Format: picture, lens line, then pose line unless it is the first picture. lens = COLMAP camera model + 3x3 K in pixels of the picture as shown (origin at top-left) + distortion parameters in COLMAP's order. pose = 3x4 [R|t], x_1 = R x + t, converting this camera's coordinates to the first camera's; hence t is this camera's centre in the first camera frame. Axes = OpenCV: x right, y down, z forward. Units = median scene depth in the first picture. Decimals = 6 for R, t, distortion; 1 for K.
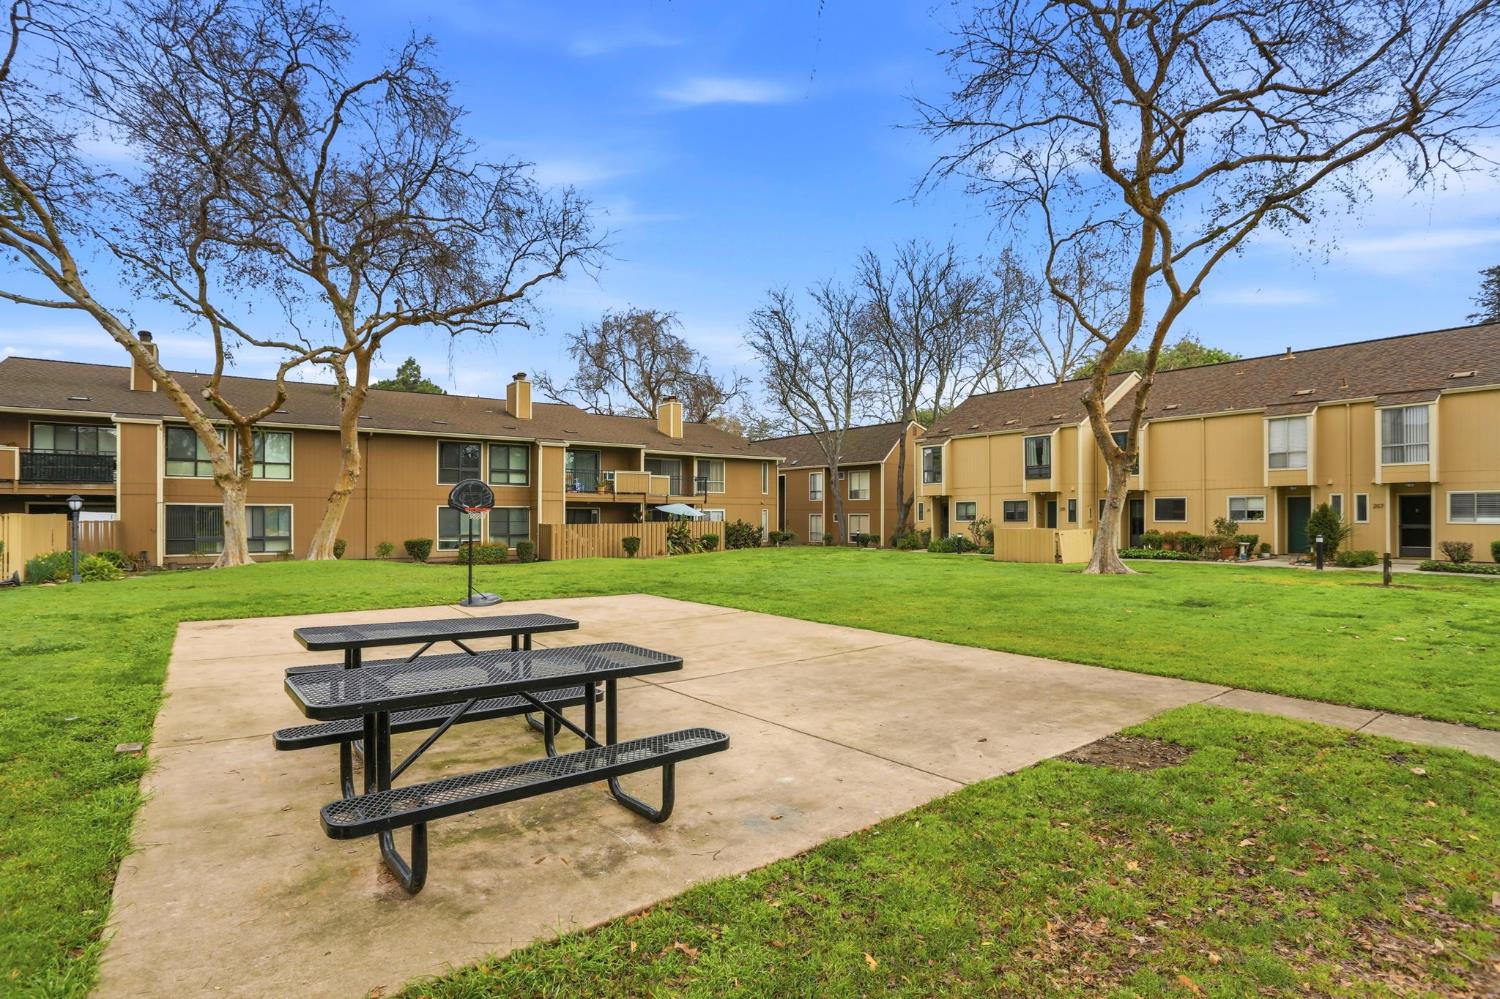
lens RADIAL K [[733.4, 0, 740.4], [0, 733.4, 499.7], [0, 0, 1]] dist [-0.058971, 0.020871]
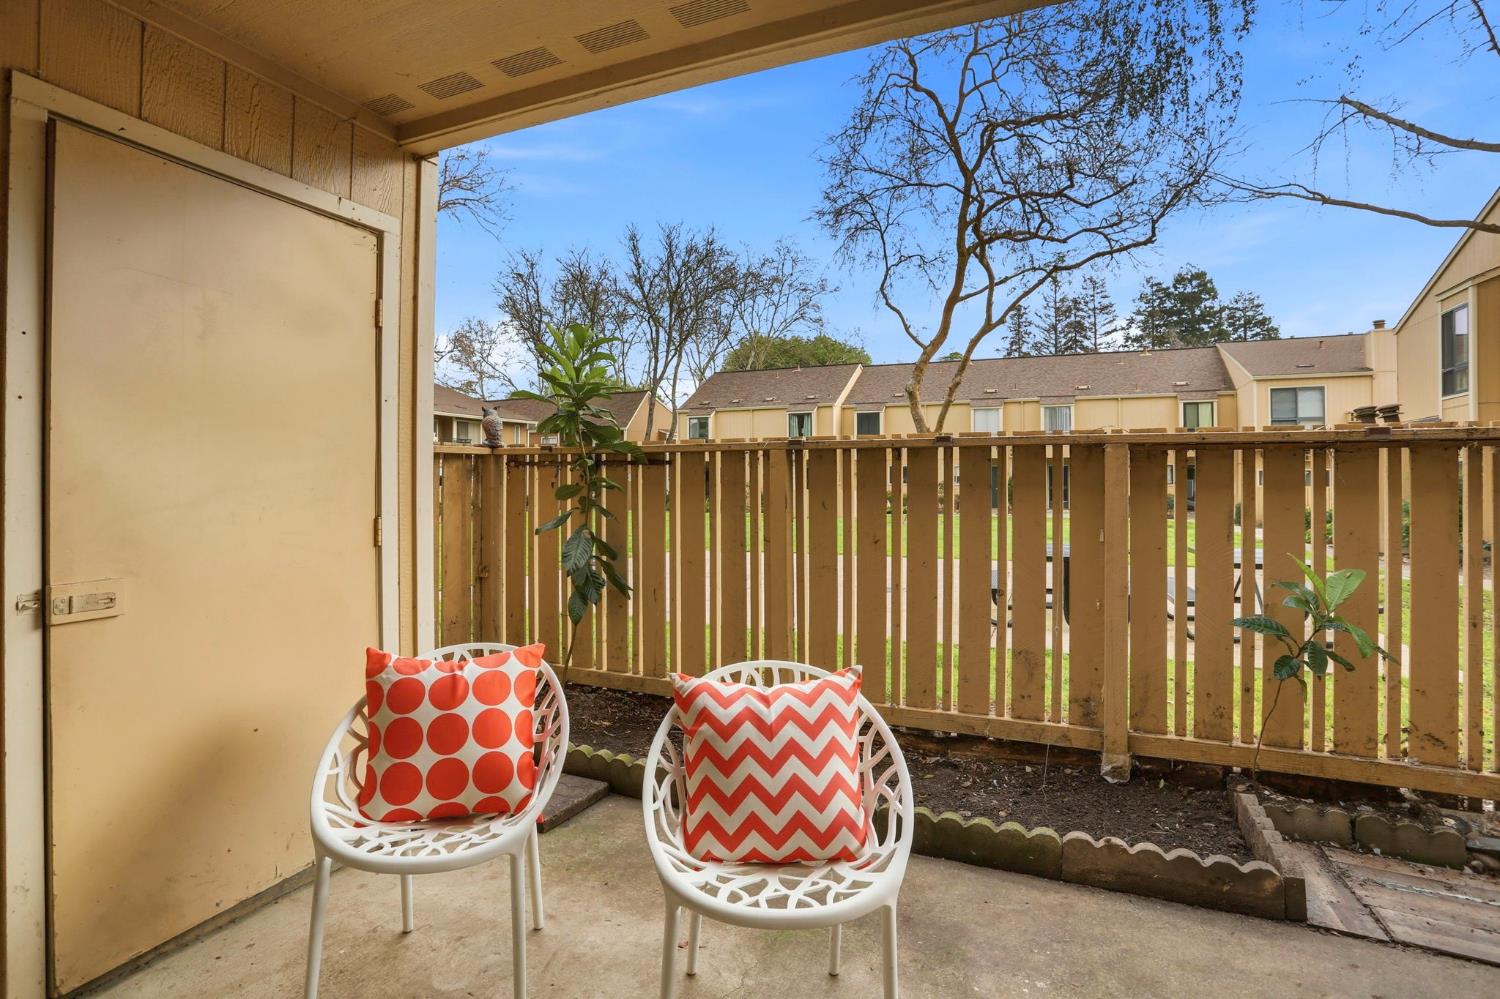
lens RADIAL K [[733.4, 0, 748.5], [0, 733.4, 482.3], [0, 0, 1]] dist [-0.058971, 0.020871]
pose [[0.862740, -0.002526, 0.505642, -0.253305], [-0.009261, 0.999741, 0.020796, 0.003153], [-0.505563, -0.022624, 0.862493, -0.004535]]
